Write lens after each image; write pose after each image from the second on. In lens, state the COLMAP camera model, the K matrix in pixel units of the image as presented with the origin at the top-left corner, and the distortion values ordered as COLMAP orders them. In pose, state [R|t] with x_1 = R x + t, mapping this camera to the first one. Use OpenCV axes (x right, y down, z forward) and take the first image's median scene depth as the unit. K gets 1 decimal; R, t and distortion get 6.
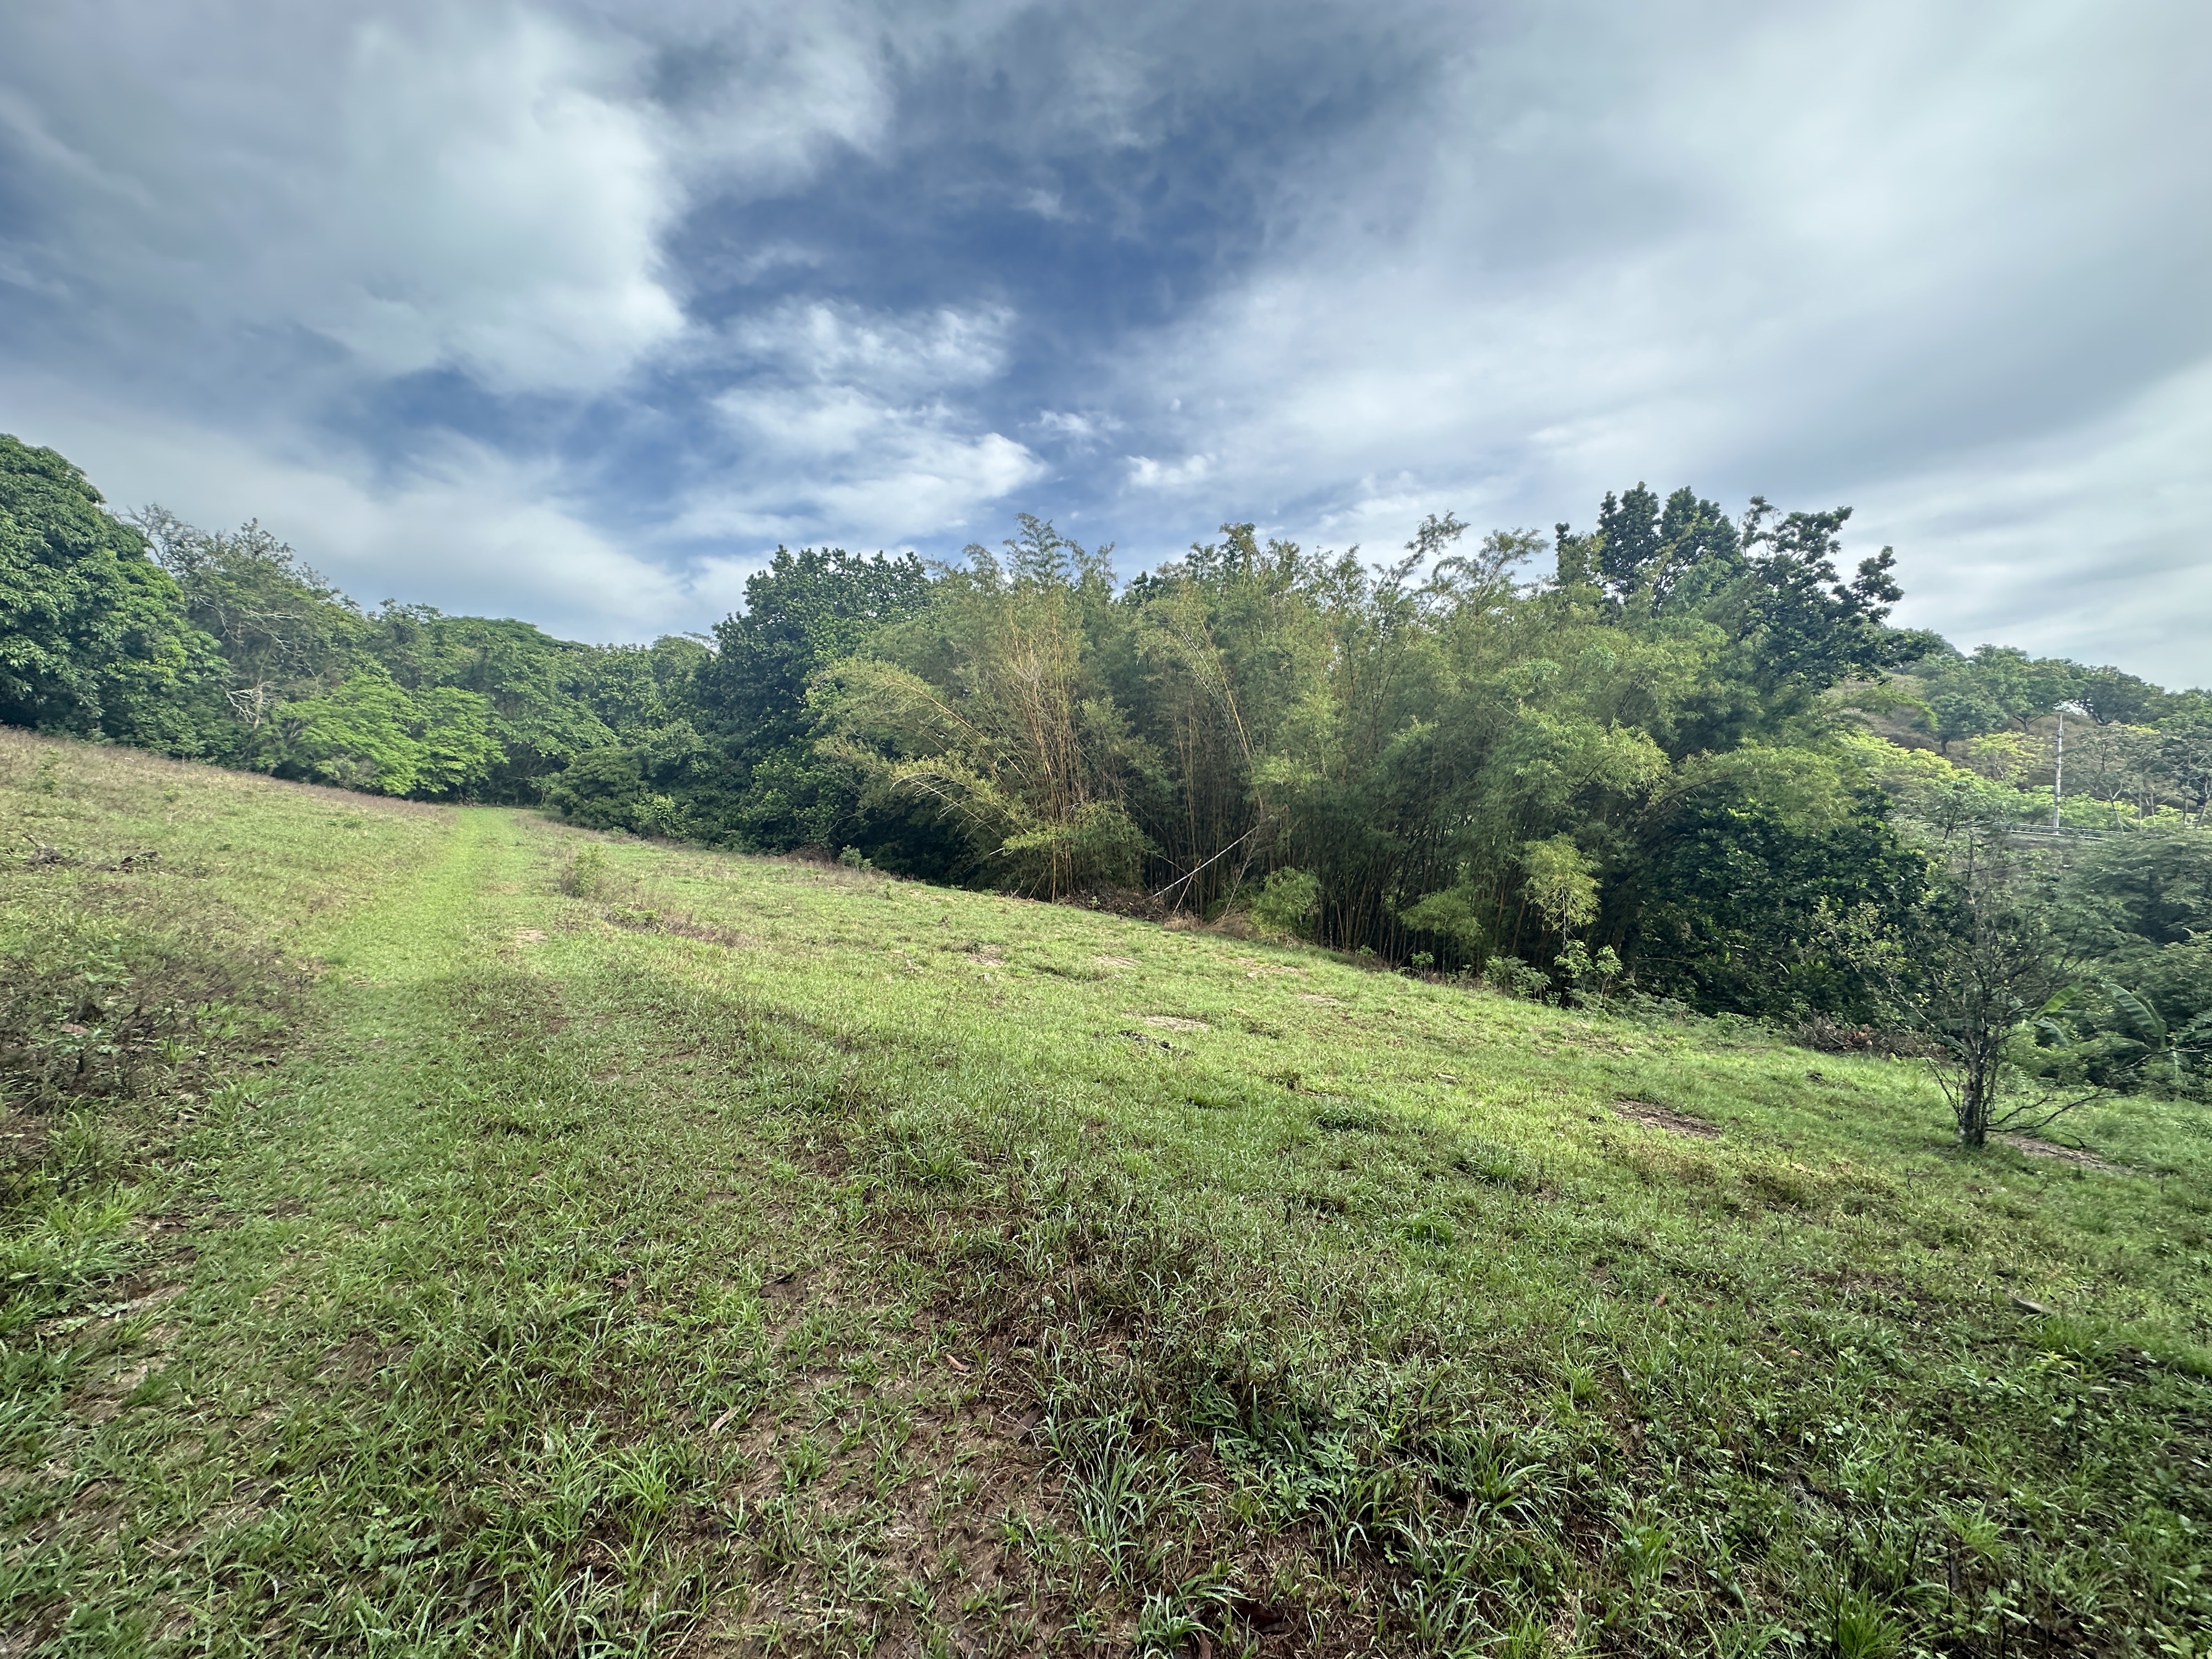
lens RADIAL K [[878.6, 0, 1101.8], [0, 878.6, 830.3], [0, 0, 1]] dist [-0.002980, 0.000560]
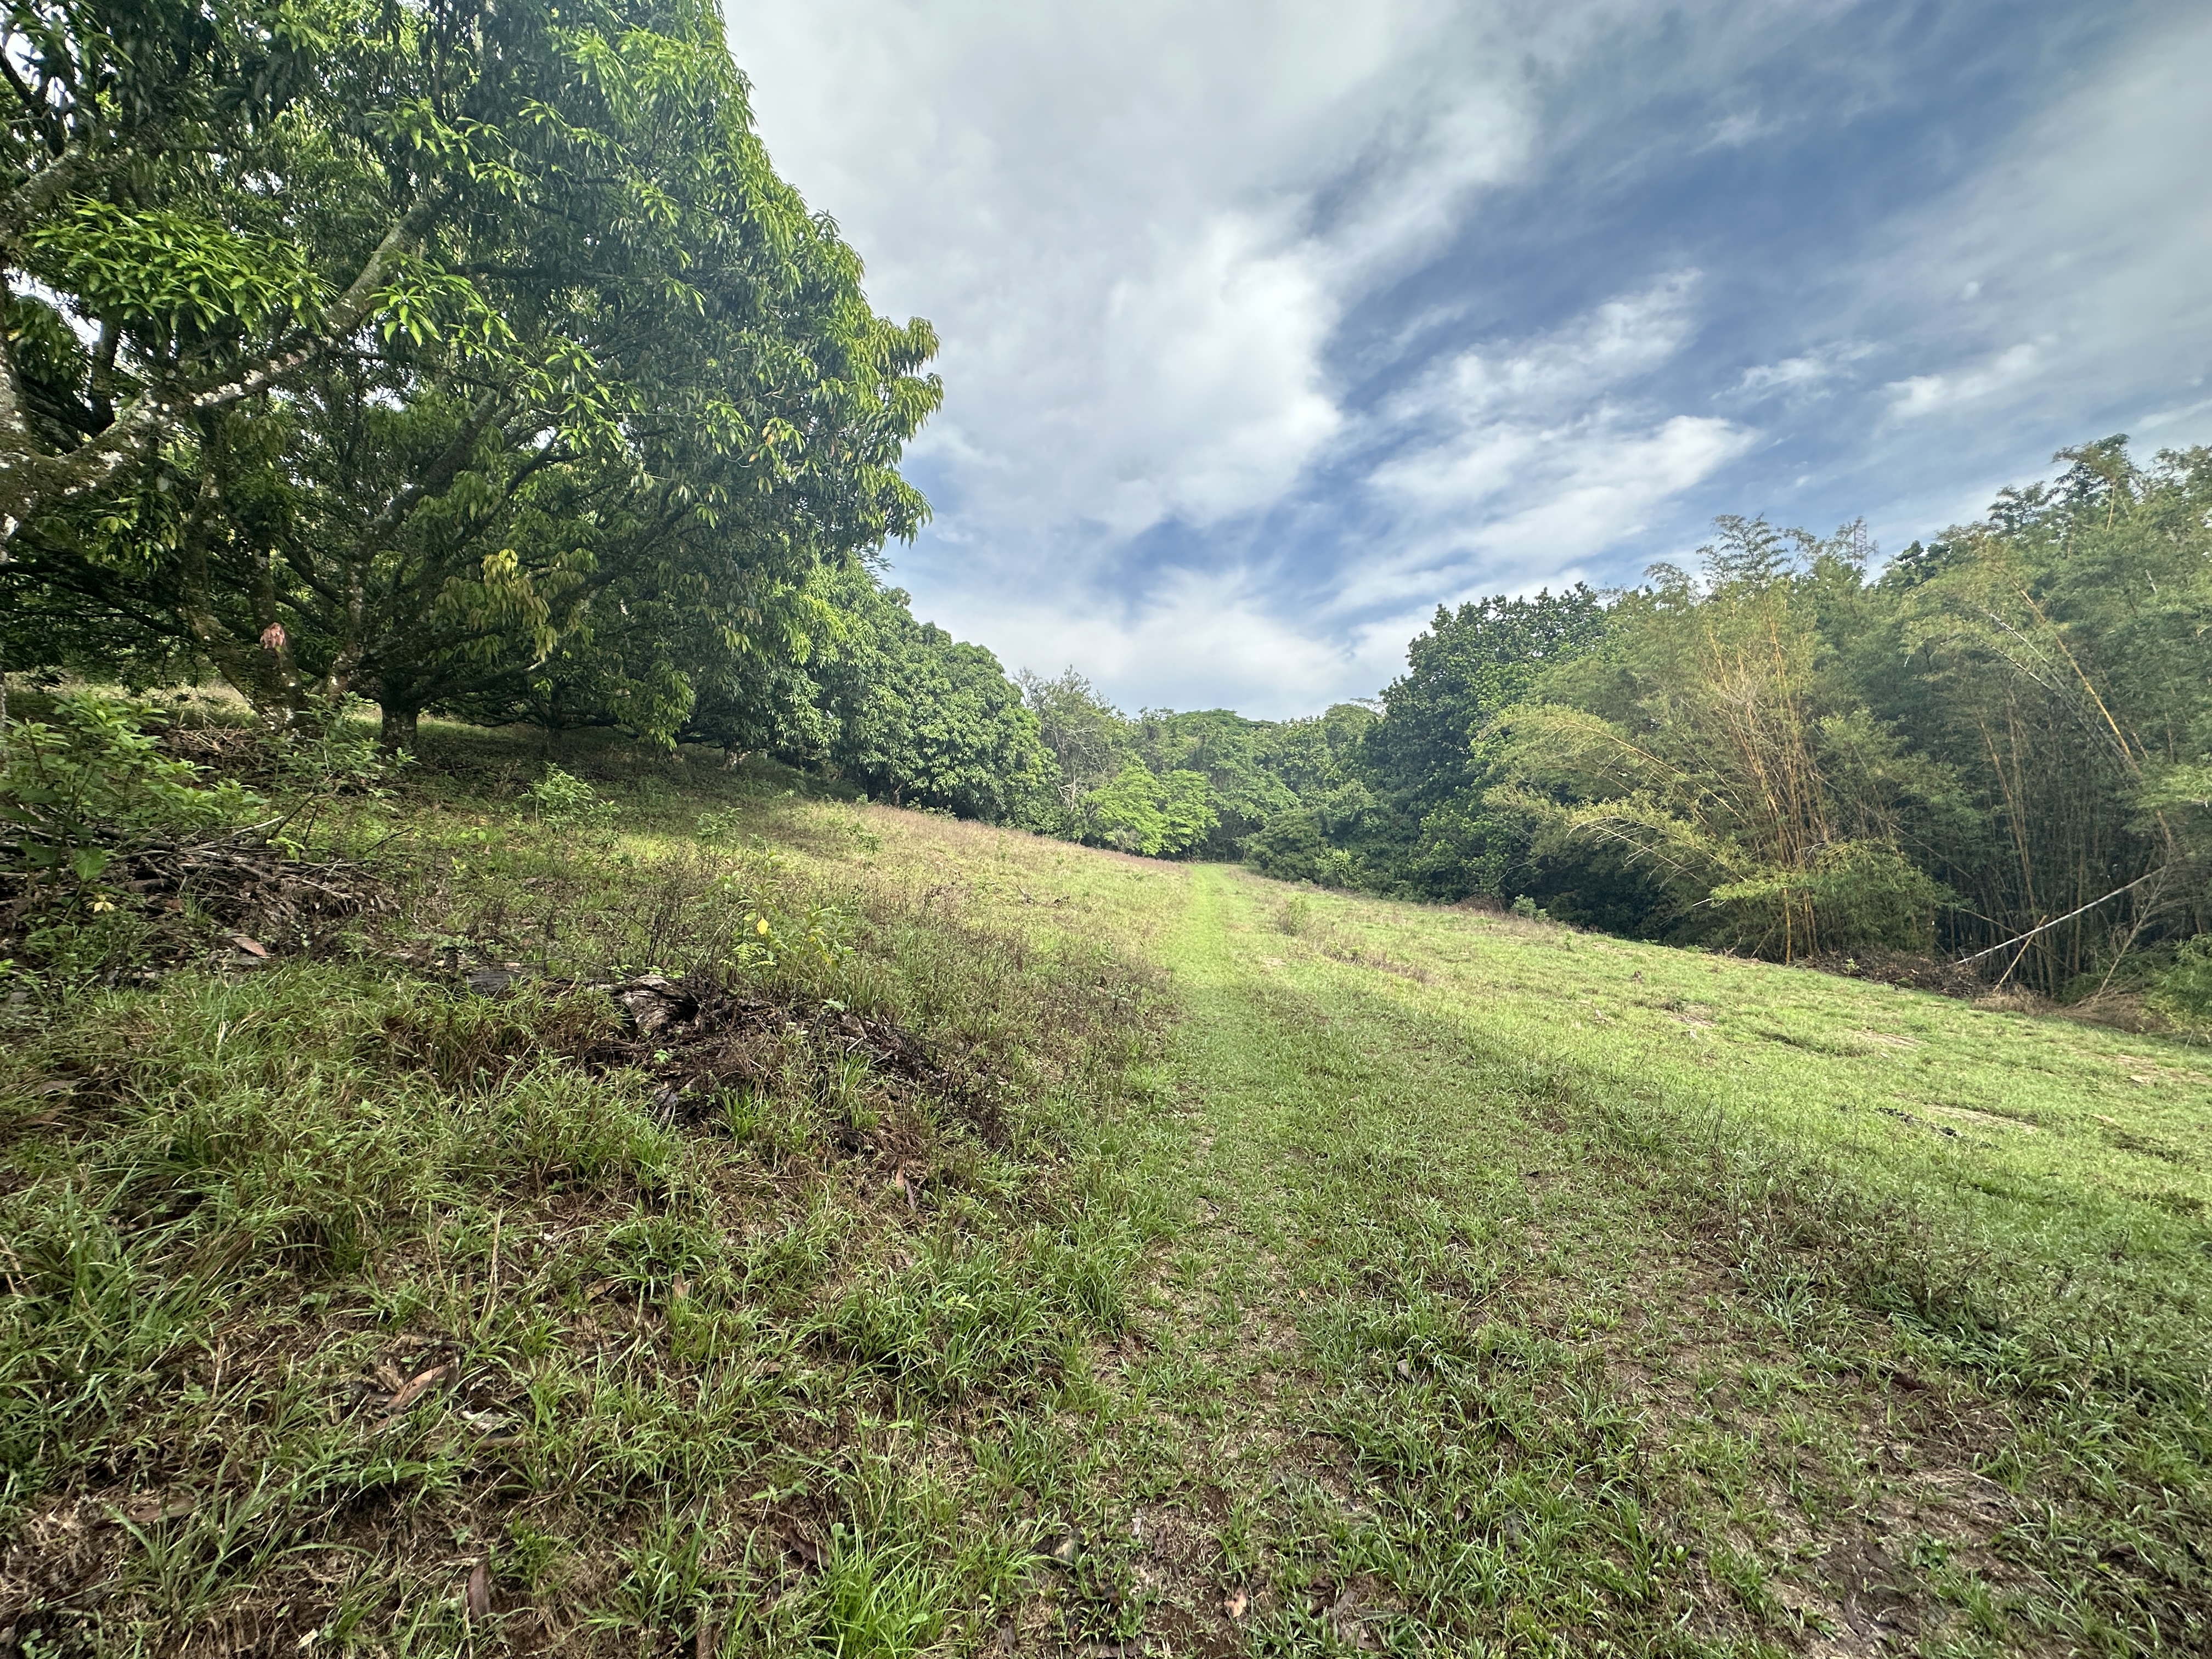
lens RADIAL K [[878.6, 0, 1103.4], [0, 878.6, 833.4], [0, 0, 1]] dist [-0.002980, 0.000560]
pose [[0.752714, -0.042739, -0.656959, 0.007093], [0.007499, 0.998382, -0.056359, 0.000409], [0.658305, 0.037496, 0.751817, -0.045999]]
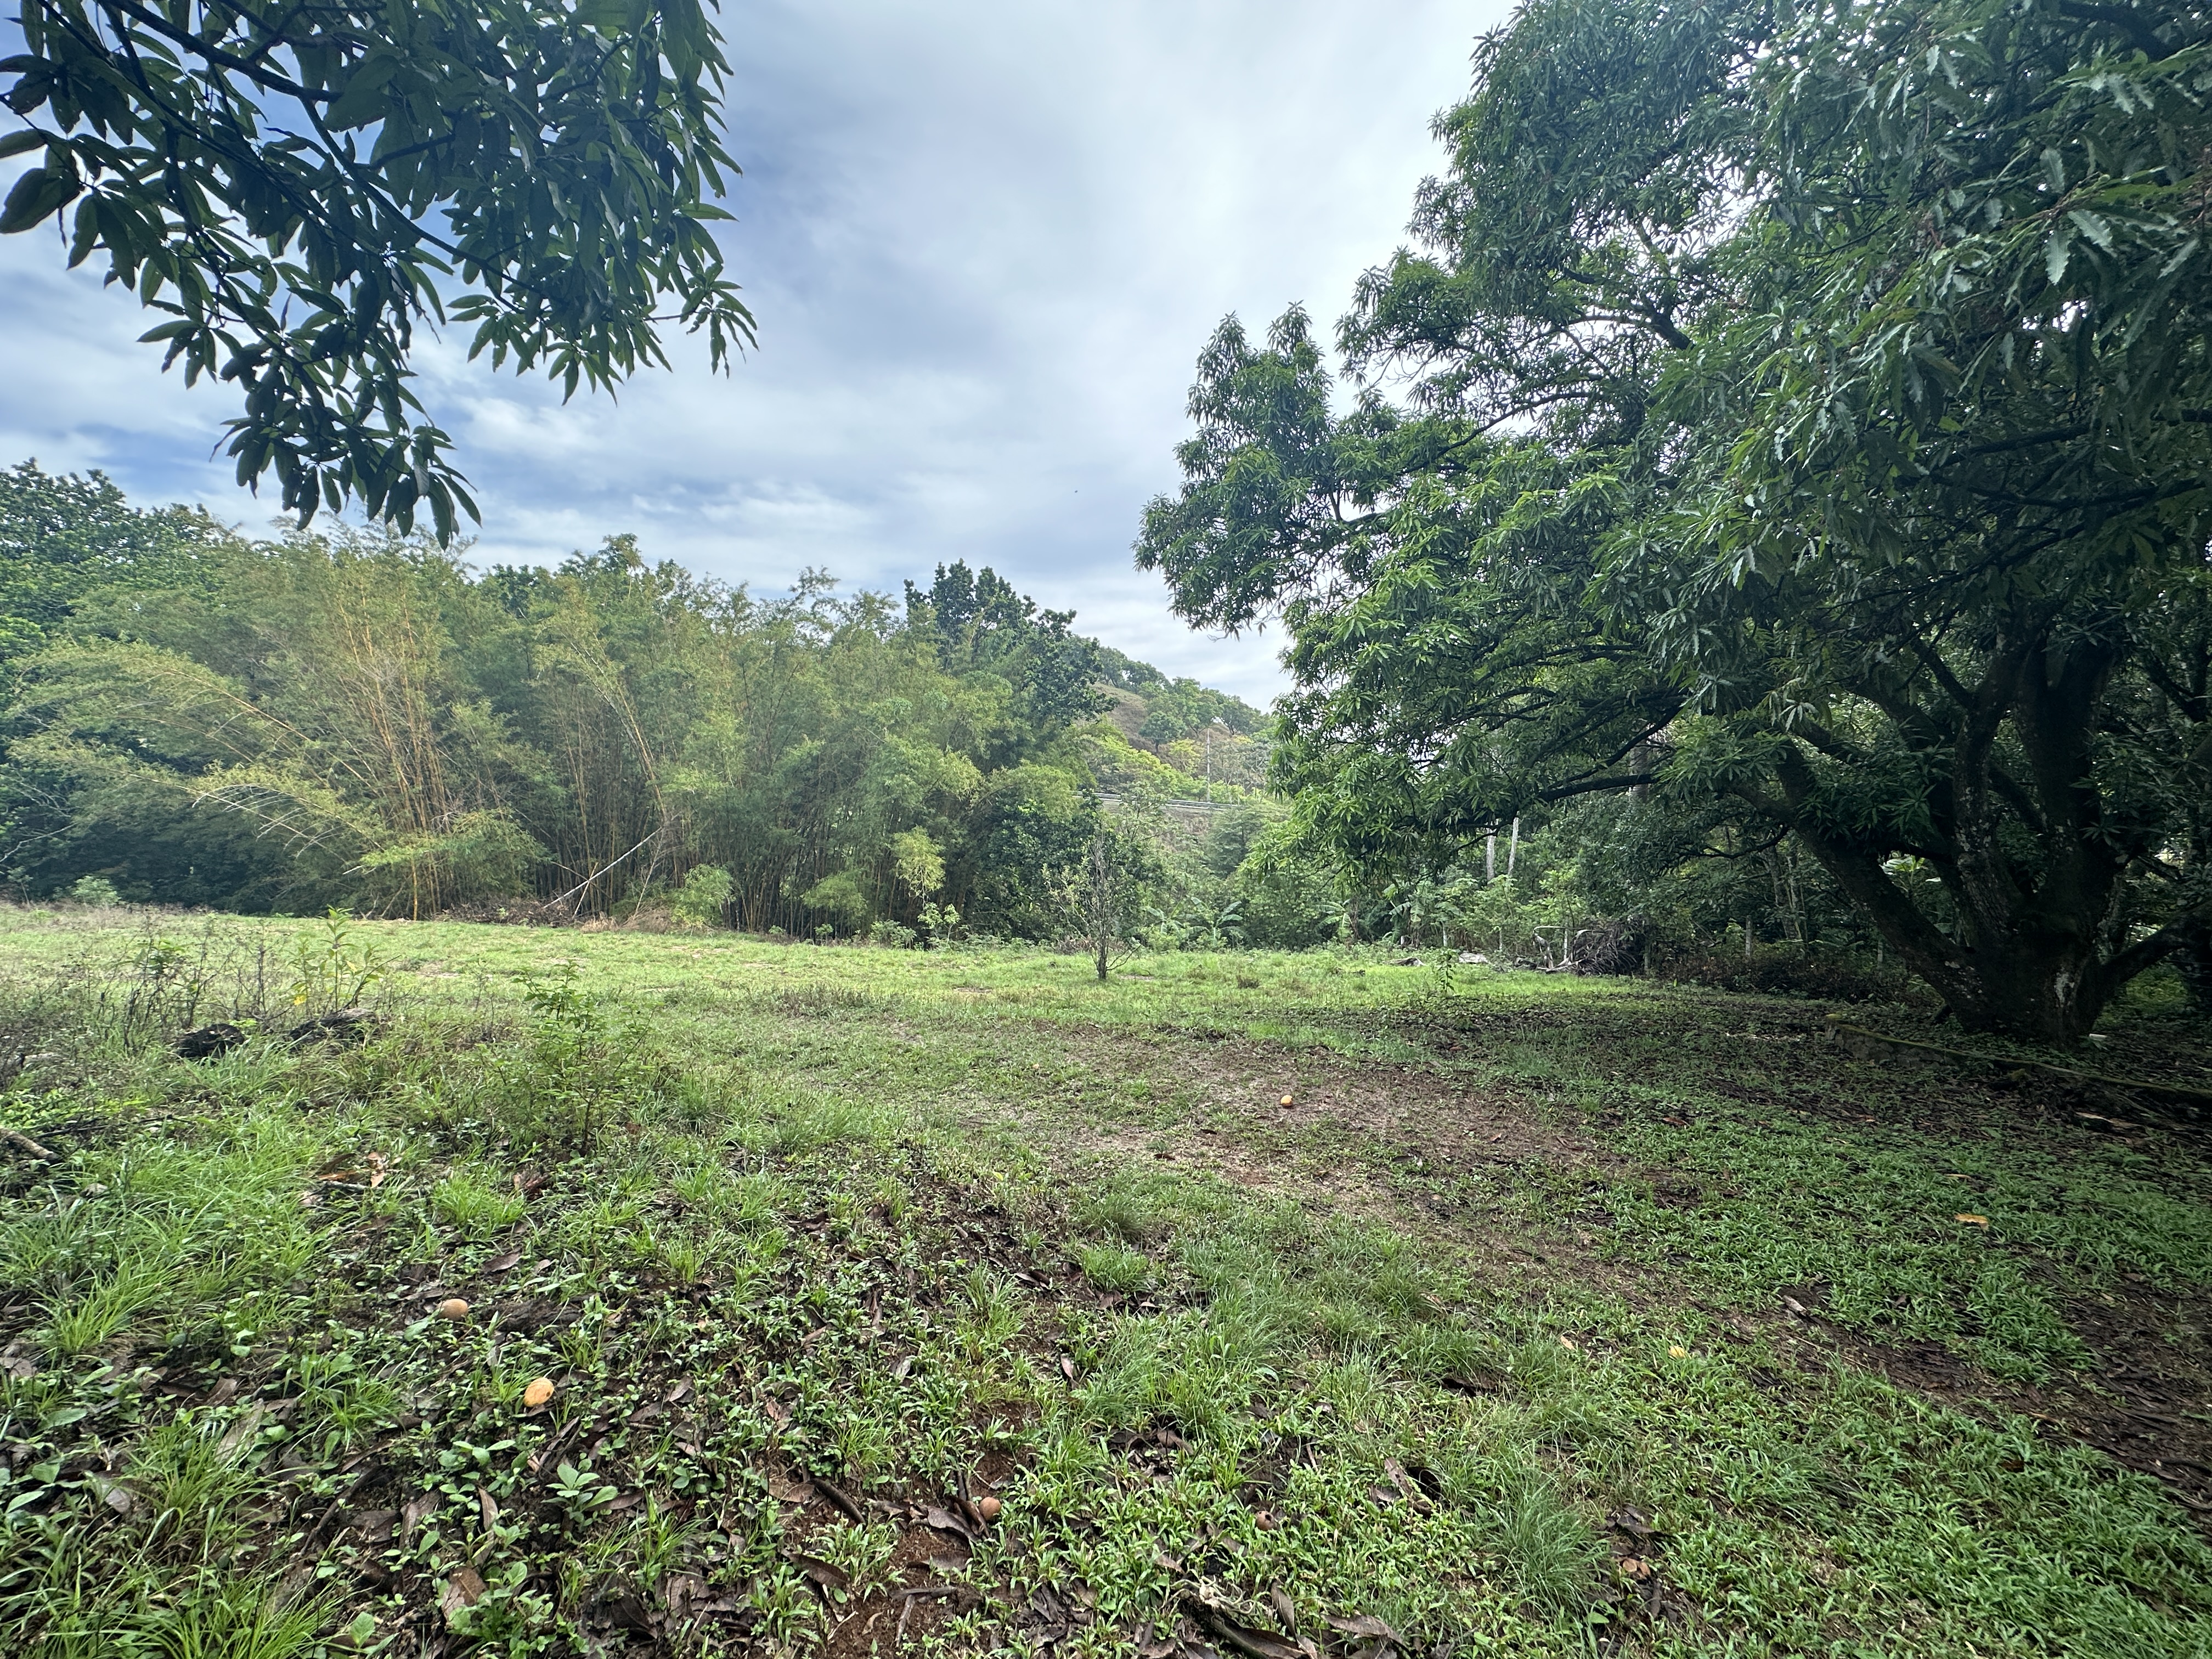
lens RADIAL K [[878.6, 0, 1102.9], [0, 878.6, 847.3], [0, 0, 1]] dist [-0.002980, 0.000560]
pose [[0.772696, -0.058690, 0.632058, -0.084007], [0.036109, 0.998168, 0.048542, -0.014008], [-0.633749, -0.014685, 0.773400, -0.167349]]
